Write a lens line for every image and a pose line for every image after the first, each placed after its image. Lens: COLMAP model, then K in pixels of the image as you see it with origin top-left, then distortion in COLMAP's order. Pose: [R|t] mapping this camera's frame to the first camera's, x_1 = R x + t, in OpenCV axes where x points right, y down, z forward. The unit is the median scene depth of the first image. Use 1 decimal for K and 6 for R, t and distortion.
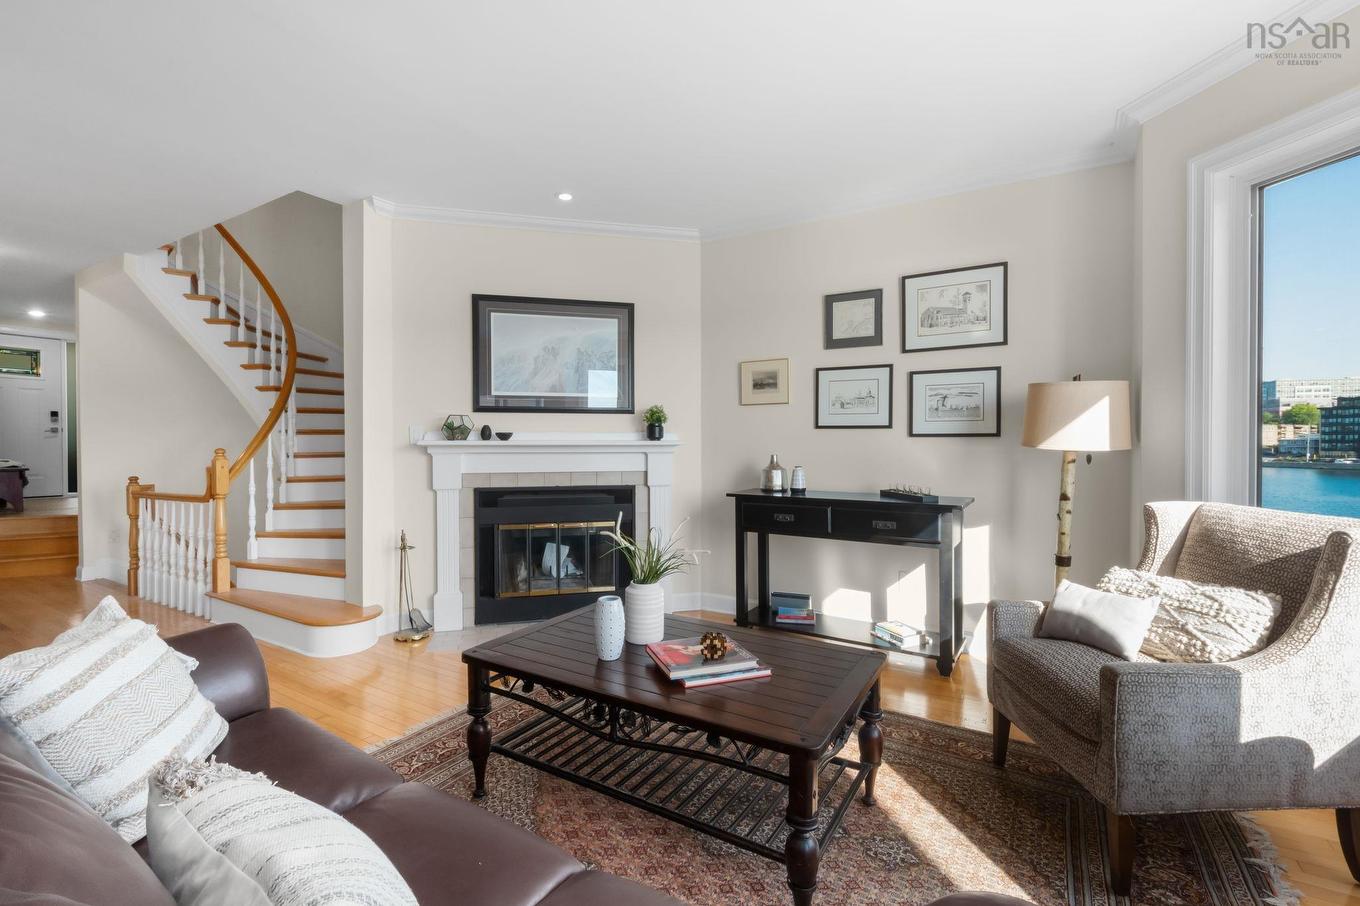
lens RADIAL K [[590.8, 0, 701.4], [0, 590.8, 447.2], [0, 0, 1]] dist [0.001350, 0.000051]
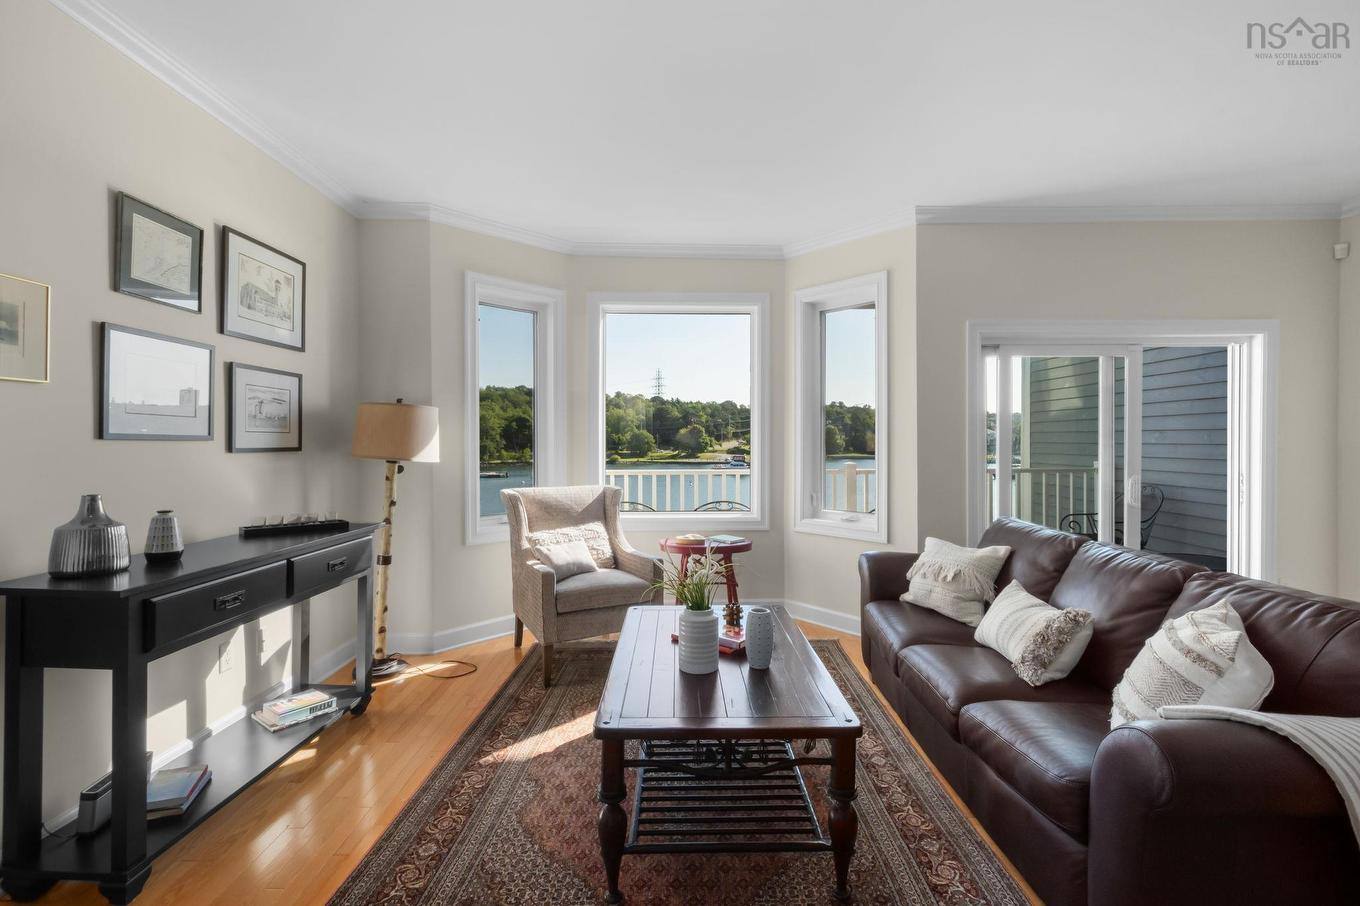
lens RADIAL K [[601.5, 0, 684.9], [0, 601.5, 443.6], [0, 0, 1]] dist [0.007864, -0.010590]
pose [[-0.511115, -0.002307, 0.859509, -0.532956], [0.011424, 0.999890, 0.009478, -0.027768], [-0.859436, 0.014664, -0.511032, 0.858971]]
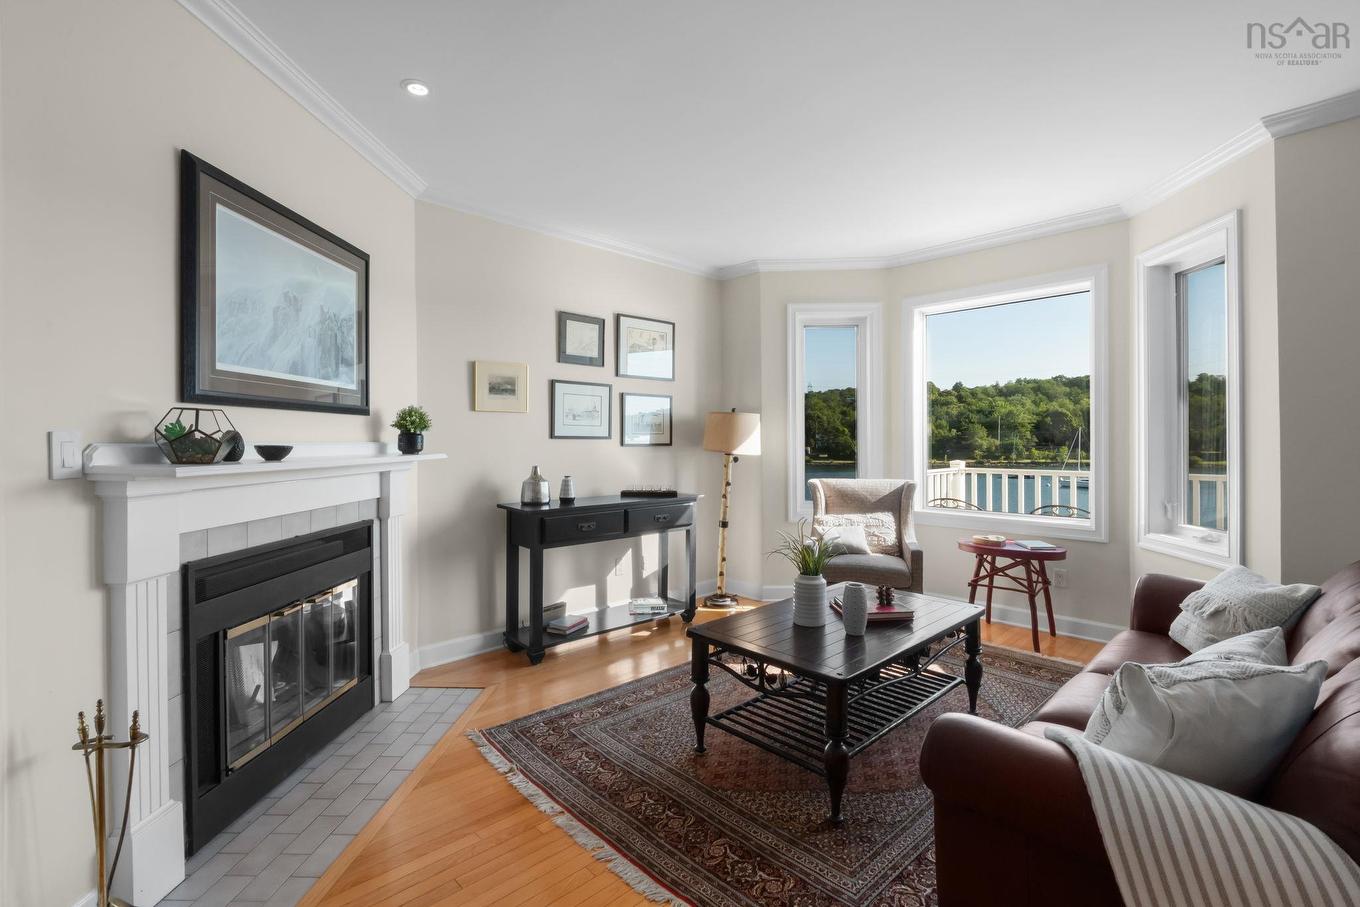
lens RADIAL K [[601.5, 0, 684.9], [0, 601.5, 444.1], [0, 0, 1]] dist [0.007864, -0.010590]
pose [[0.278779, -0.006357, 0.960334, -0.761764], [0.015522, 0.999877, 0.002113, -0.021988], [-0.960230, 0.014318, 0.278843, 0.508583]]
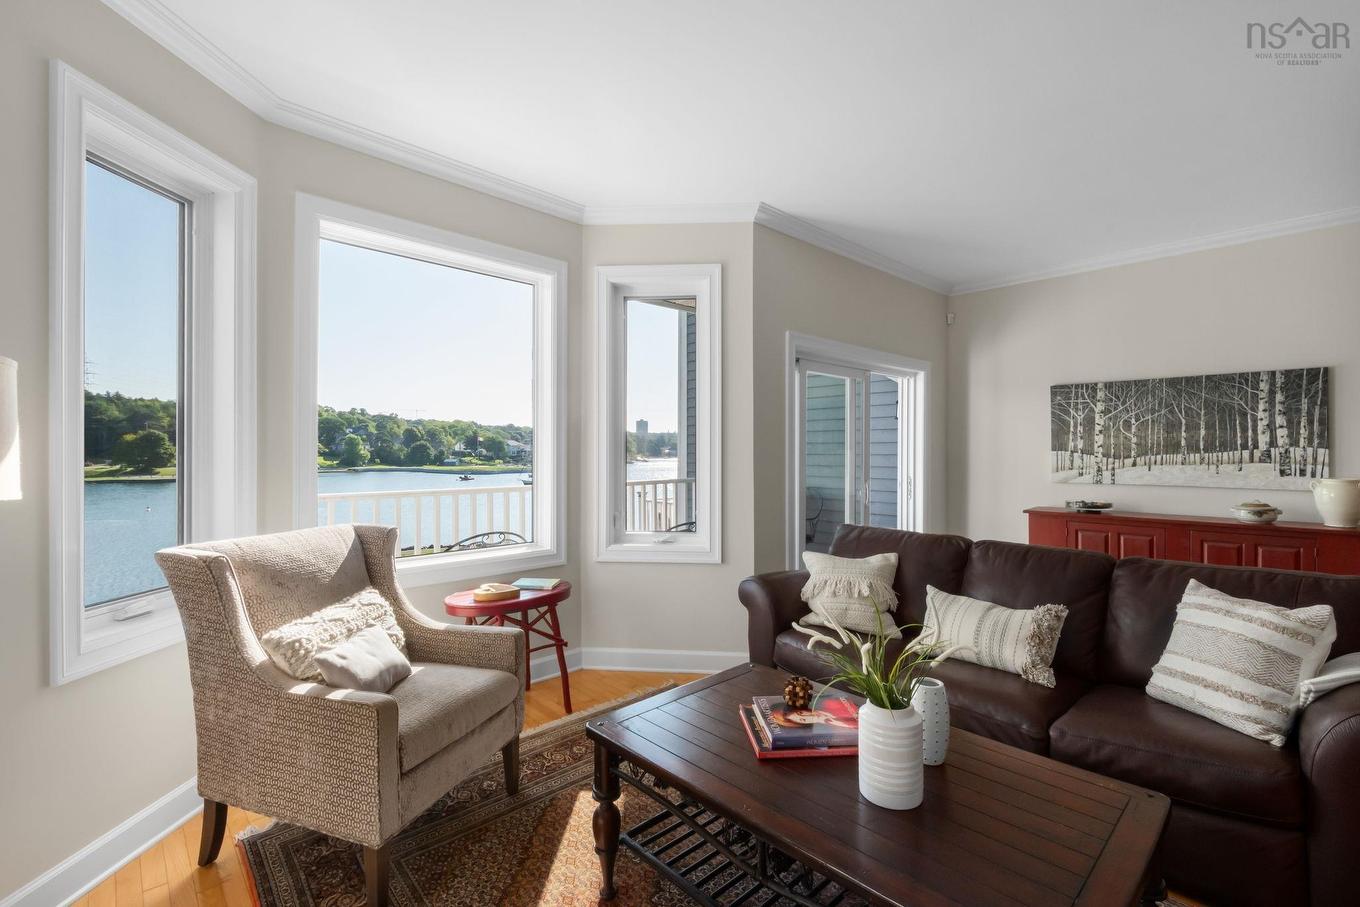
lens RADIAL K [[600.6, 0, 683.4], [0, 600.6, 445.4], [0, 0, 1]] dist [0.002060, -0.008322]
pose [[-0.959881, 0.002292, 0.280398, -0.036224], [0.002122, 0.999997, -0.000912, -0.025888], [-0.280399, -0.000280, -0.959883, 0.949779]]
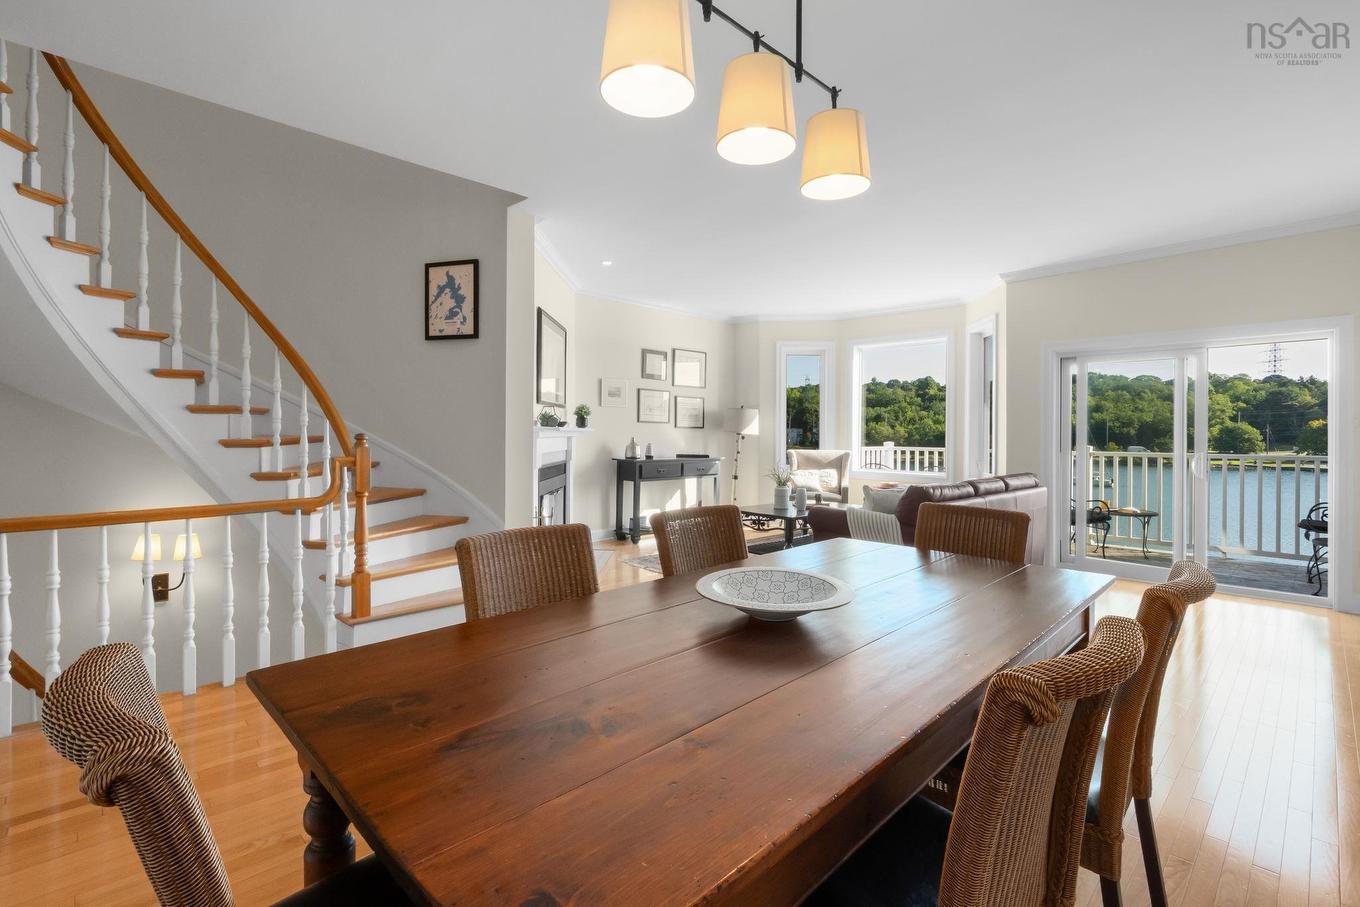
lens RADIAL K [[601.5, 0, 684.9], [0, 601.5, 444.1], [0, 0, 1]] dist [0.007864, -0.010590]
pose [[0.275181, -0.015572, 0.961266, -1.544730], [0.001007, 0.999873, 0.015909, 0.004918], [-0.961392, -0.003409, 0.275161, 0.385629]]
